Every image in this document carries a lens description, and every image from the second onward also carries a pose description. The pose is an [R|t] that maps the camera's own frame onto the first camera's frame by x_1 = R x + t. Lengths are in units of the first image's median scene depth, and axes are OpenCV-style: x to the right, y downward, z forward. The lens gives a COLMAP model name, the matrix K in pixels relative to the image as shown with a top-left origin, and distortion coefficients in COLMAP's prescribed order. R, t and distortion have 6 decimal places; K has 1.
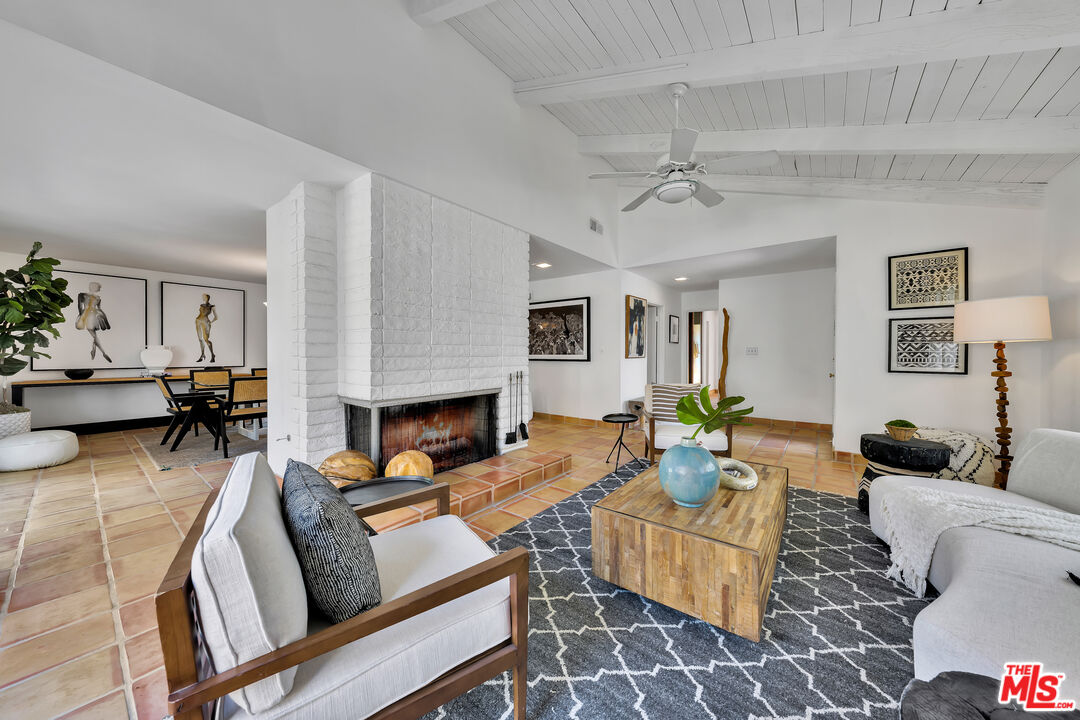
lens RADIAL K [[394.5, 0, 561.0], [0, 394.5, 354.3], [0, 0, 1]] dist [0.004006, 0.001950]
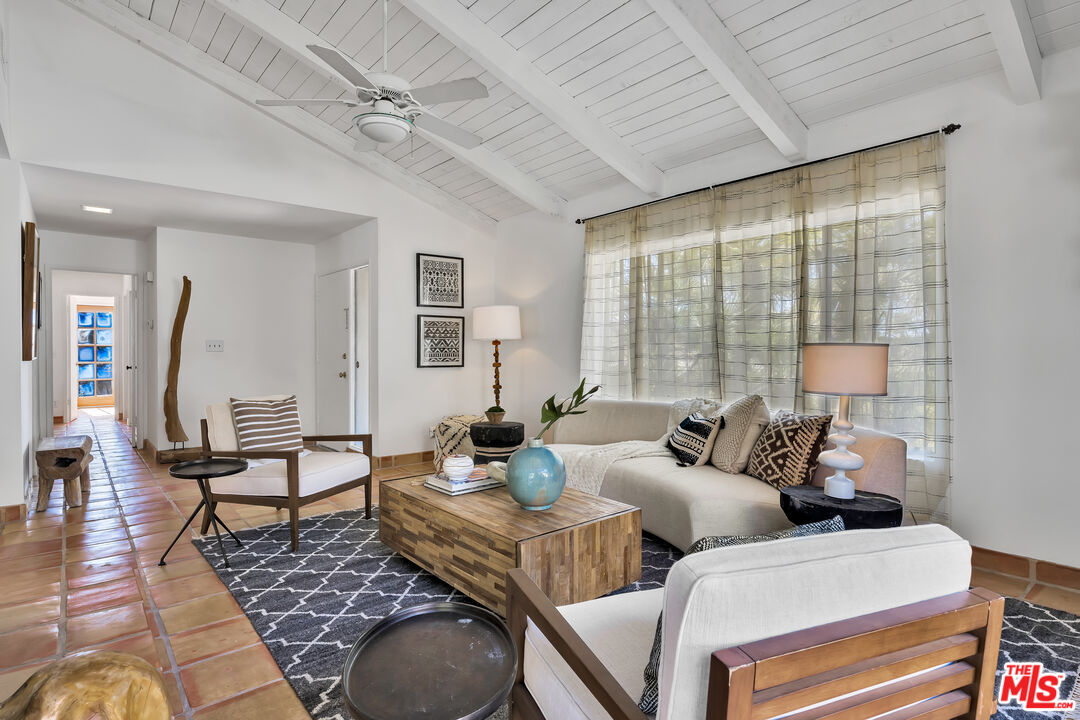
lens RADIAL K [[573.1, 0, 566.2], [0, 573.1, 359.8], [0, 0, 1]] dist [0.006633, 0.001122]
pose [[0.162586, -0.018699, 0.986517, -1.214335], [0.005976, 0.999821, 0.017967, 0.003072], [-0.986676, 0.002974, 0.162669, 0.862413]]
